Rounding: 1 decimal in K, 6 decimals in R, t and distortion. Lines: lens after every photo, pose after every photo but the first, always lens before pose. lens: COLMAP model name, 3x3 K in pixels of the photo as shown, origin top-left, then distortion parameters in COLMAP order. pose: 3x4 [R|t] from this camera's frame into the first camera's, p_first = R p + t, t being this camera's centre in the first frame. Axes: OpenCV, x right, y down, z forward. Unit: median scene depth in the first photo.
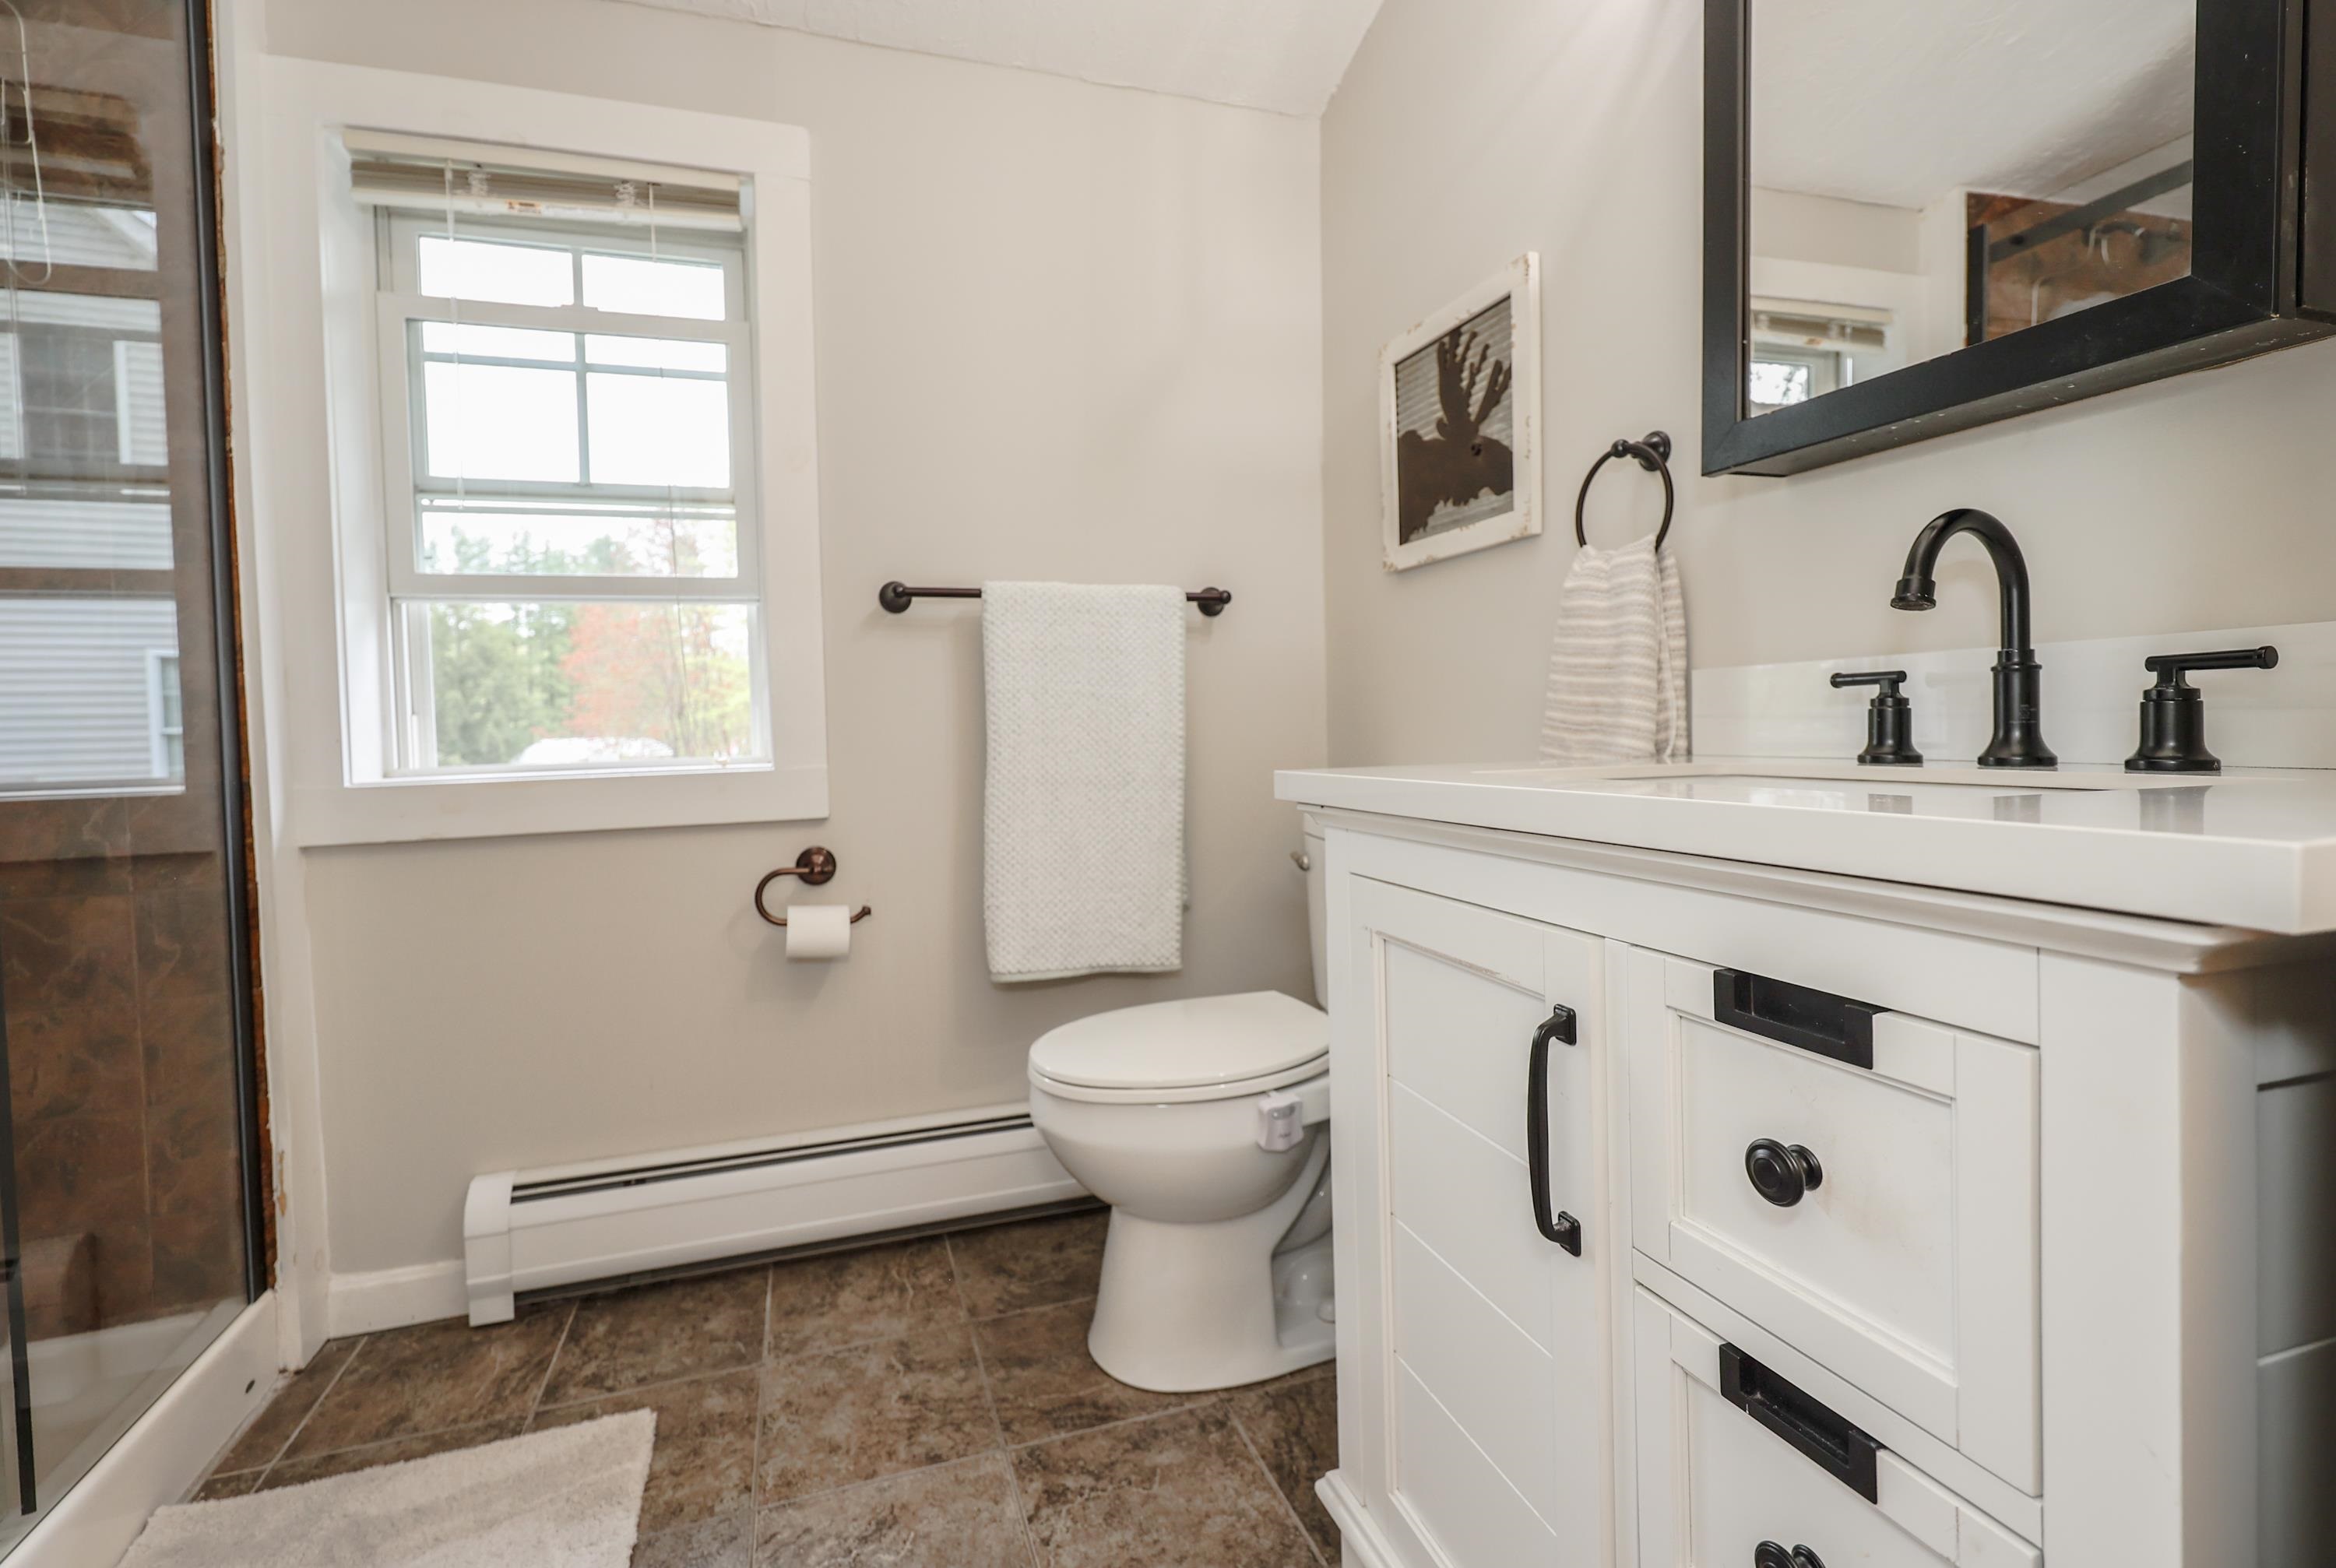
lens RADIAL K [[1039.4, 0, 1157.1], [0, 1039.4, 748.6], [0, 0, 1]] dist [-0.000277, -0.000029]
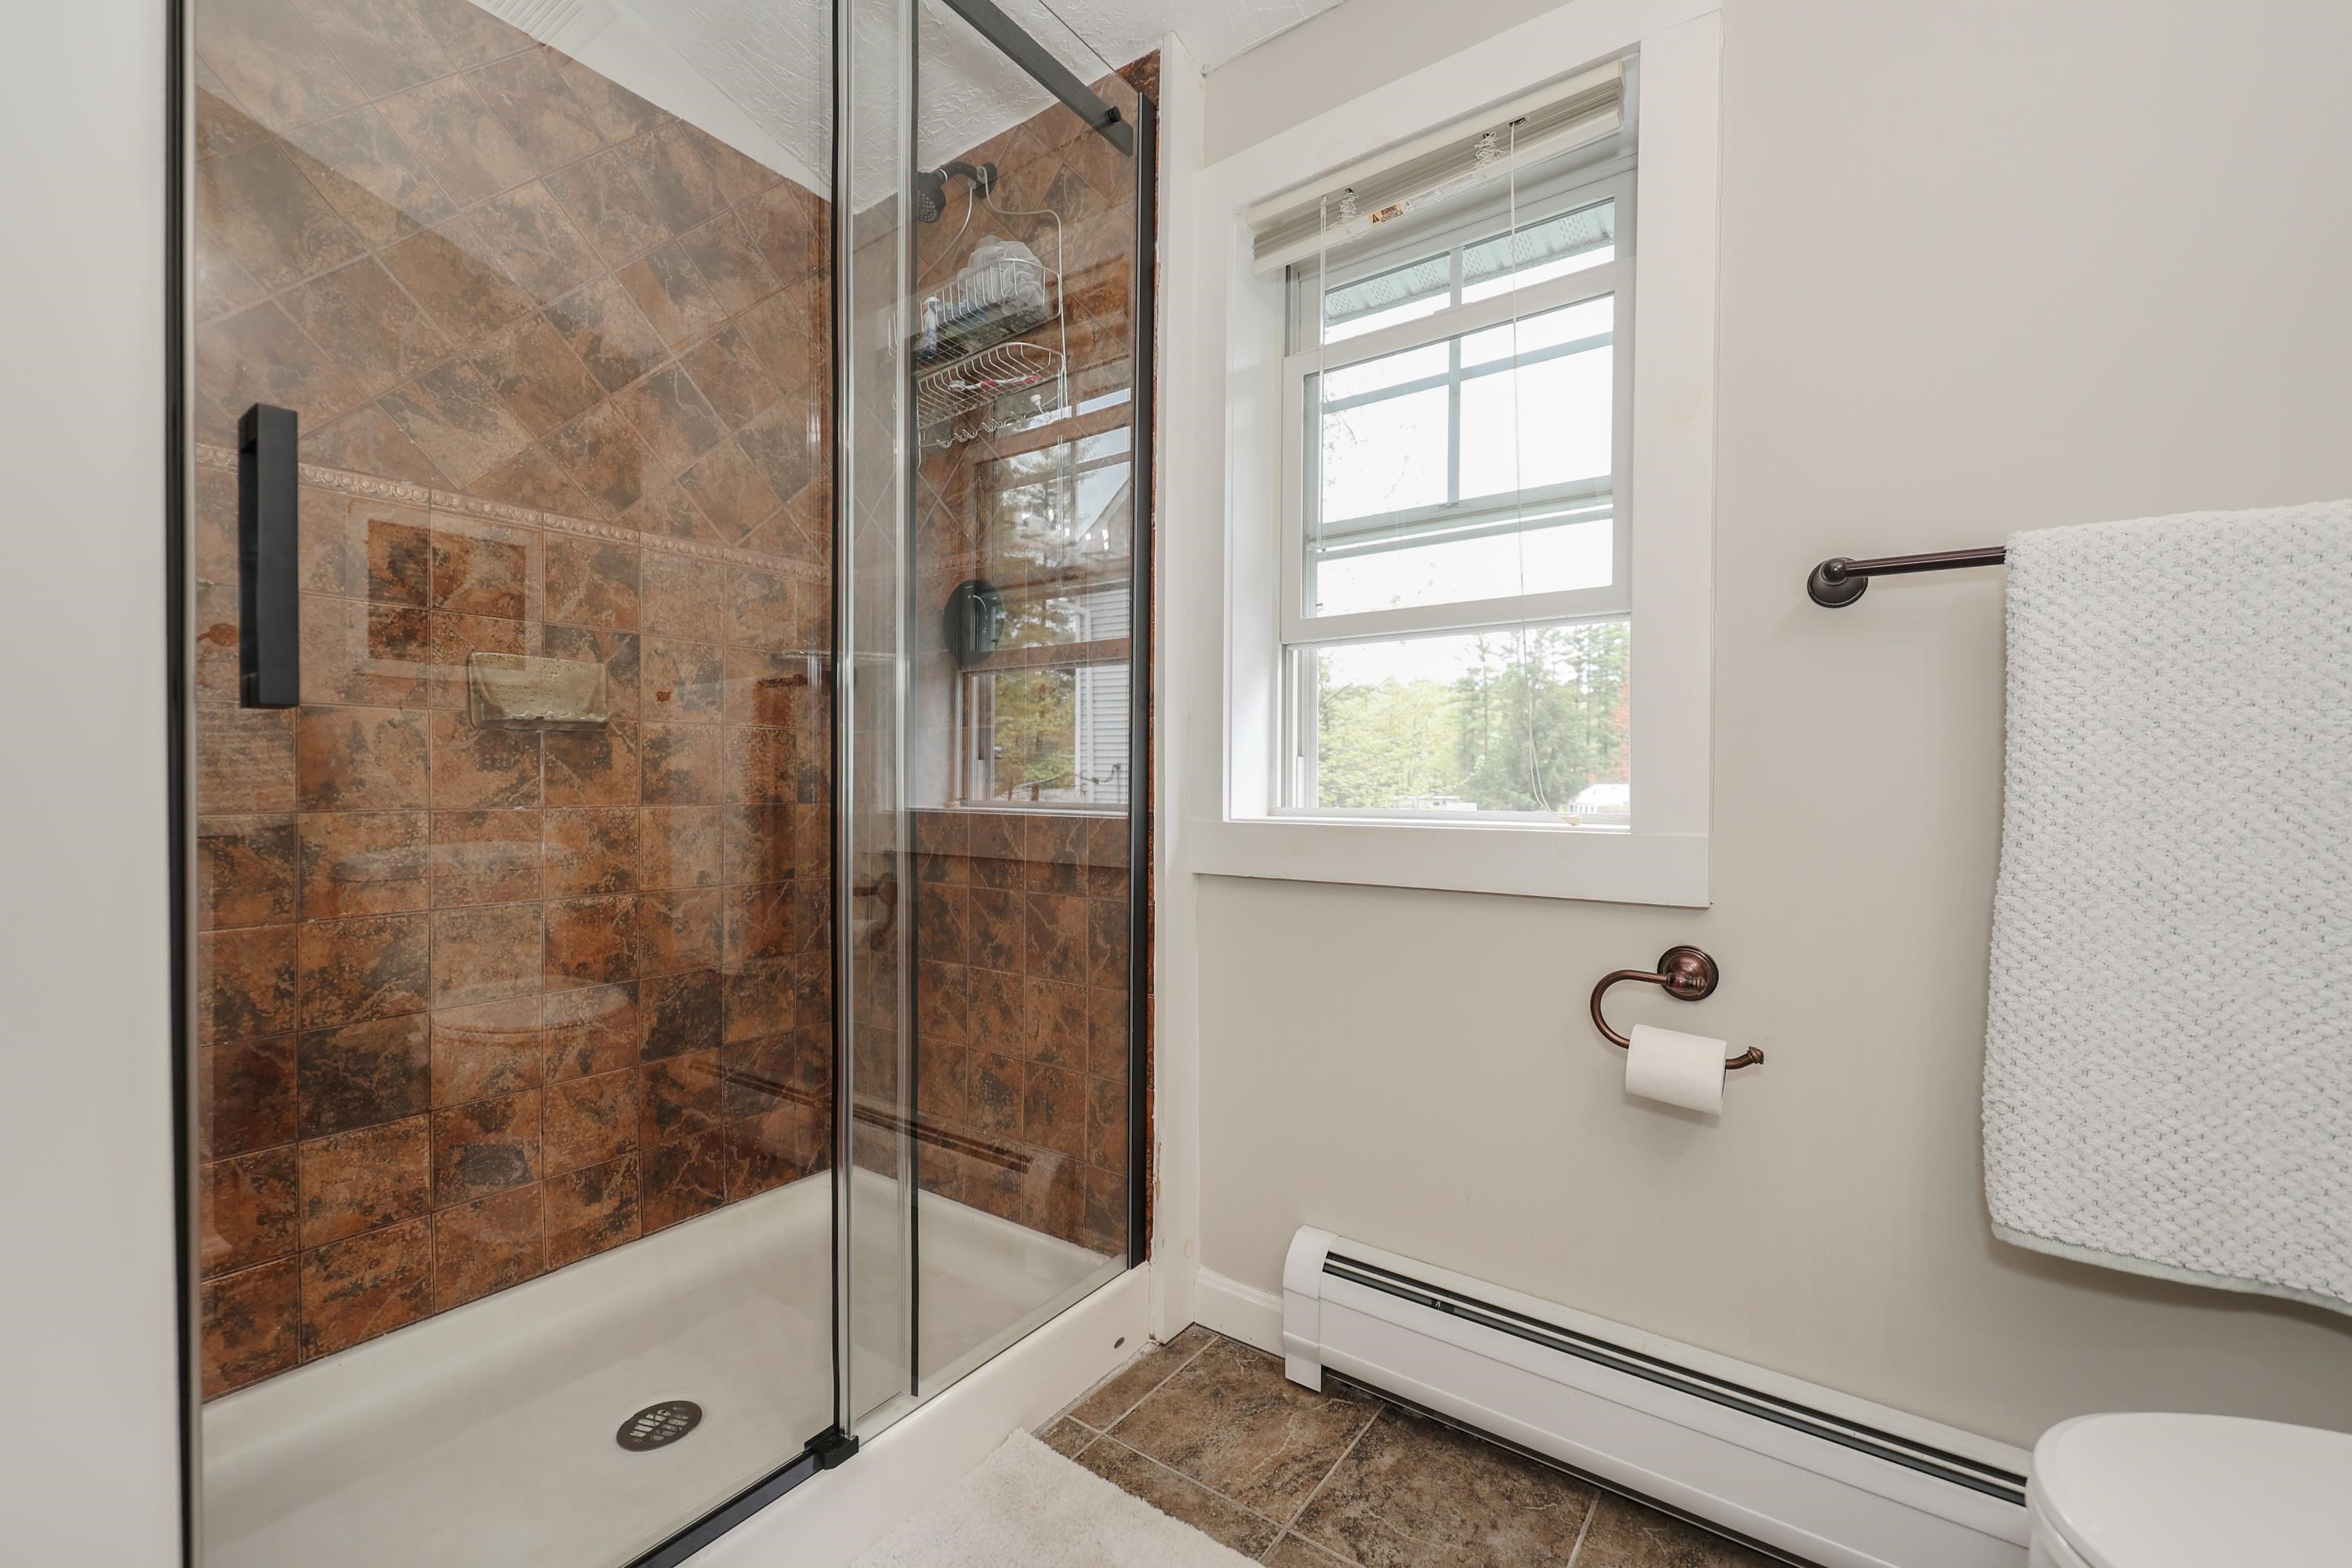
lens RADIAL K [[968.1, 0, 1169.3], [0, 968.1, 782.6], [0, 0, 1]] dist [0.000549, -0.000444]
pose [[0.580588, 0.031772, -0.813577, 0.002456], [-0.041733, 0.999086, 0.009234, -0.009919], [0.813127, 0.028592, 0.581384, 0.348181]]
